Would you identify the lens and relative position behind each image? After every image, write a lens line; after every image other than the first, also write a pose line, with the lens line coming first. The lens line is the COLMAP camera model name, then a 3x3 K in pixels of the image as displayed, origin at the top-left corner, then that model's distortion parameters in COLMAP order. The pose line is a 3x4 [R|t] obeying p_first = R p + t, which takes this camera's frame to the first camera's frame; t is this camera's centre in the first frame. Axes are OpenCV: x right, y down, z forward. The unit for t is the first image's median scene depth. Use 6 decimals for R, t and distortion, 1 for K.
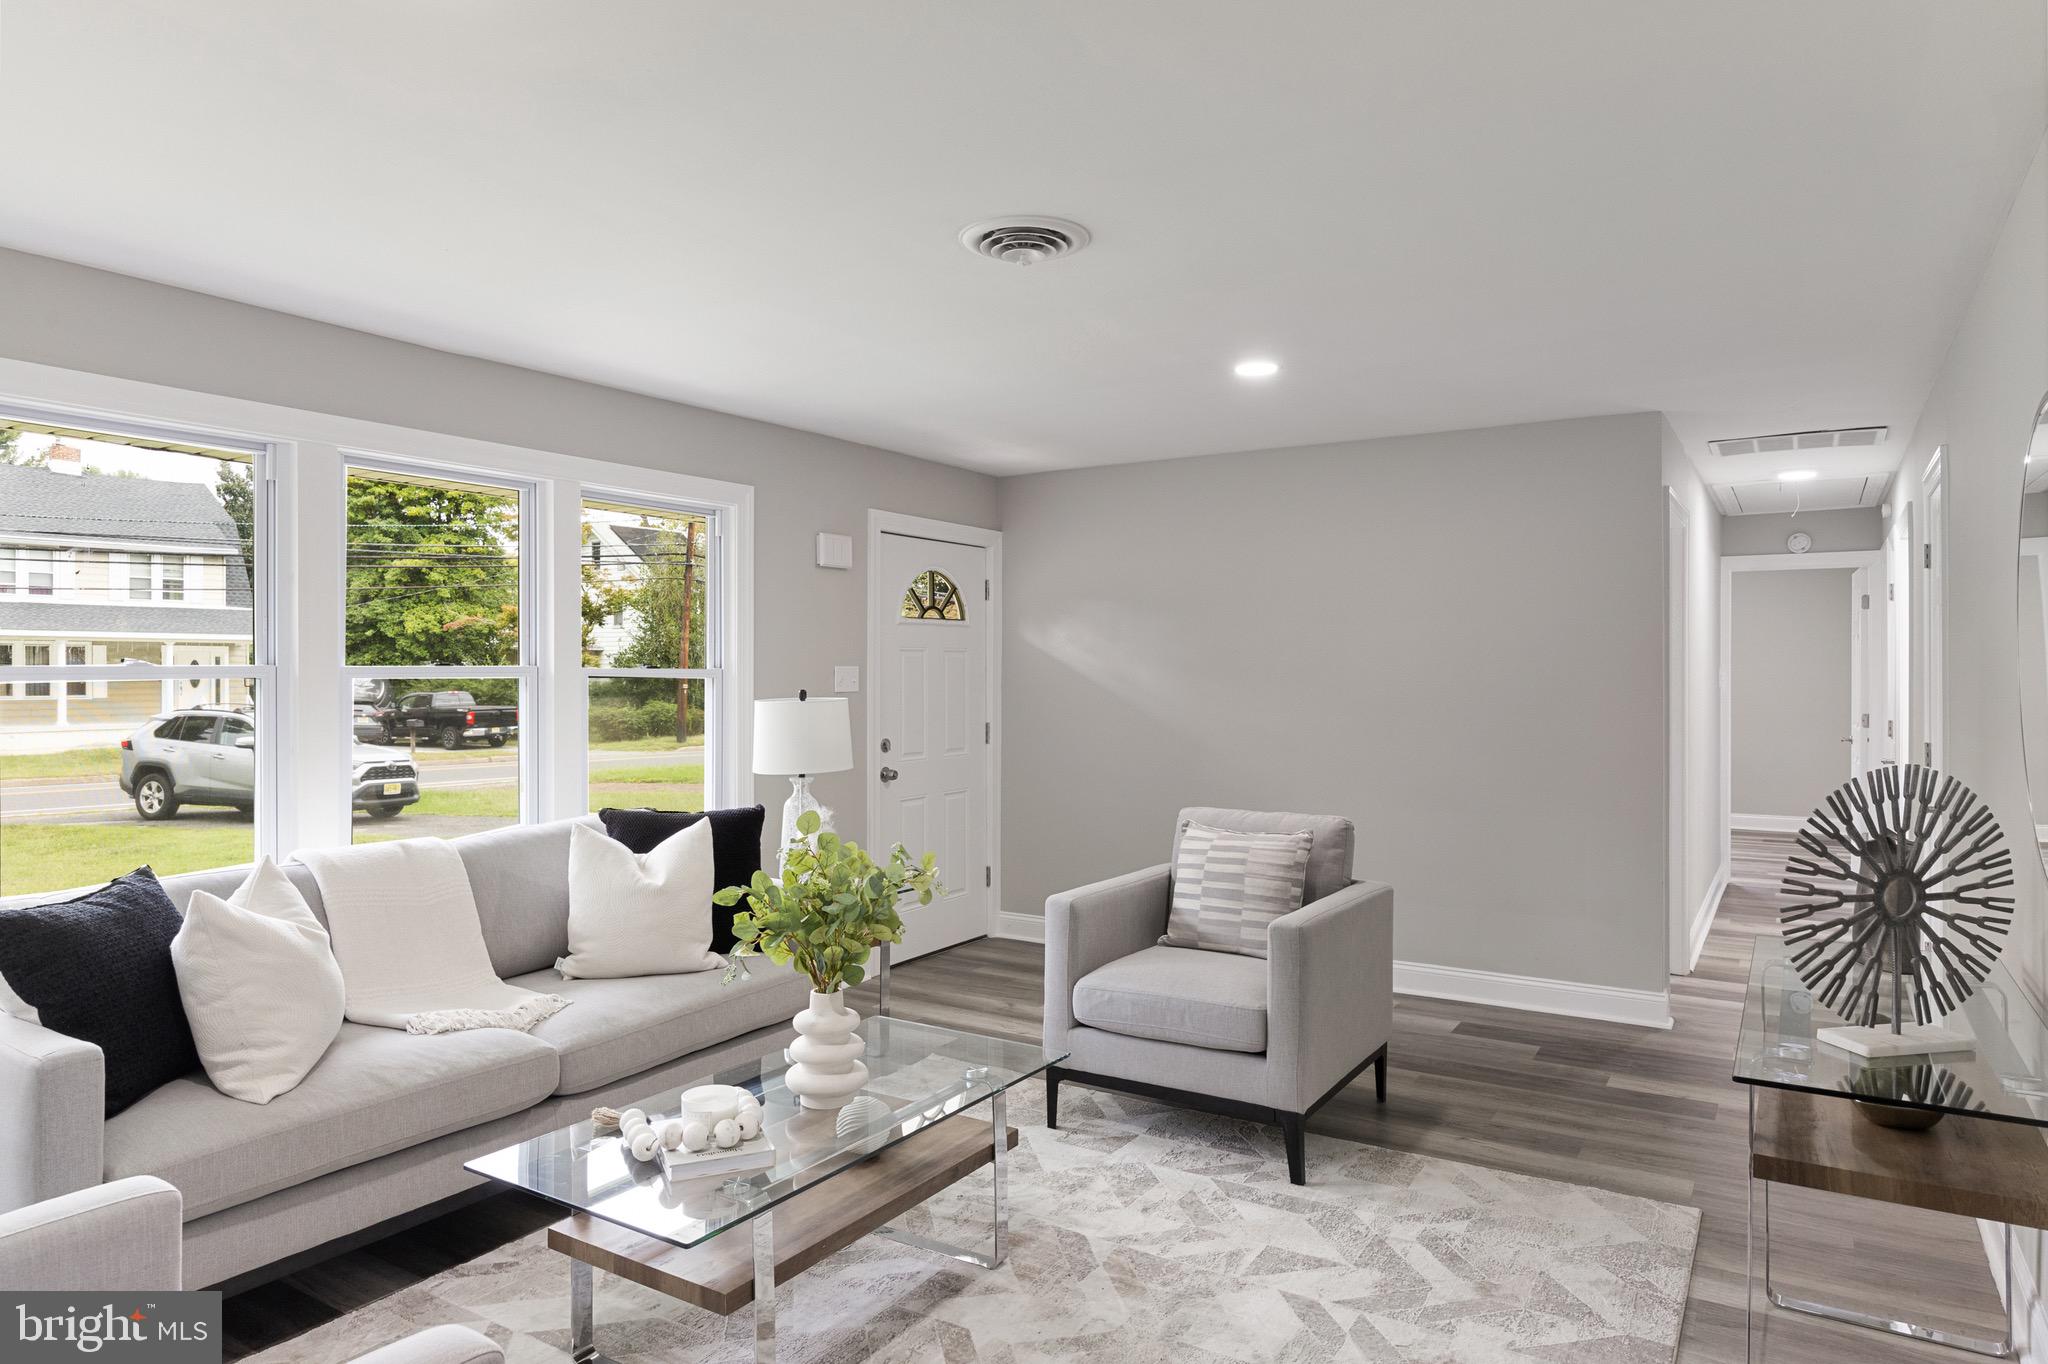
lens RADIAL K [[1268.7, 0, 1025.2], [0, 1268.7, 694.9], [0, 0, 1]] dist [0.063162, -0.000144]
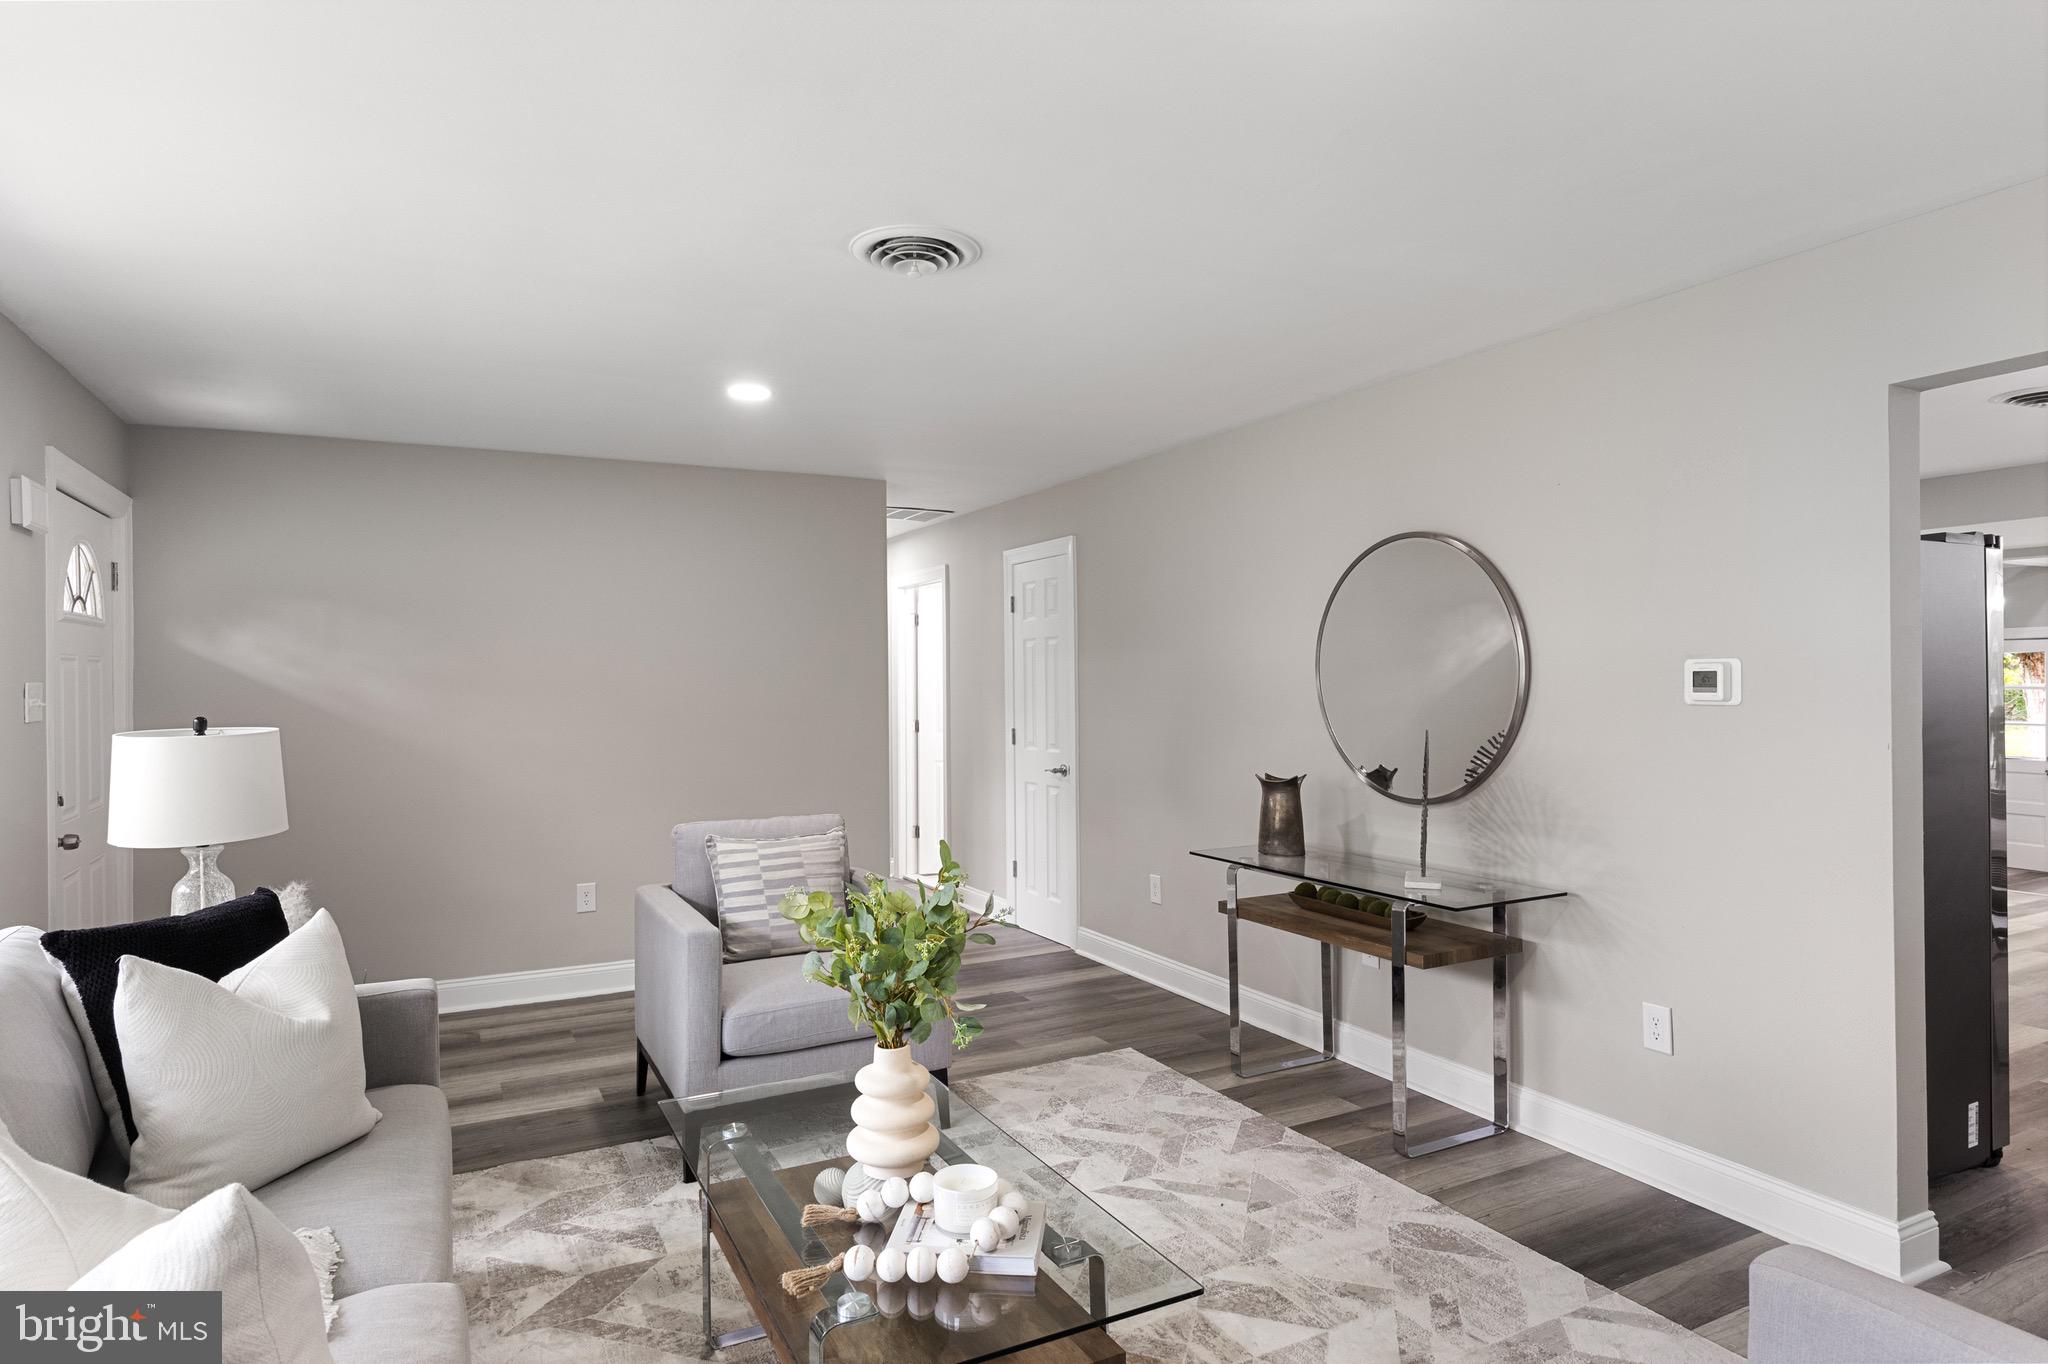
lens RADIAL K [[1181.1, 0, 1024.0], [0, 1181.1, 682.0], [0, 0, 1]] dist [0.035931, -0.000276]
pose [[0.520979, -0.005813, 0.853550, -0.629360], [0.023508, 0.999695, -0.007540, -0.009721], [-0.853246, 0.023994, 0.520956, 0.363062]]
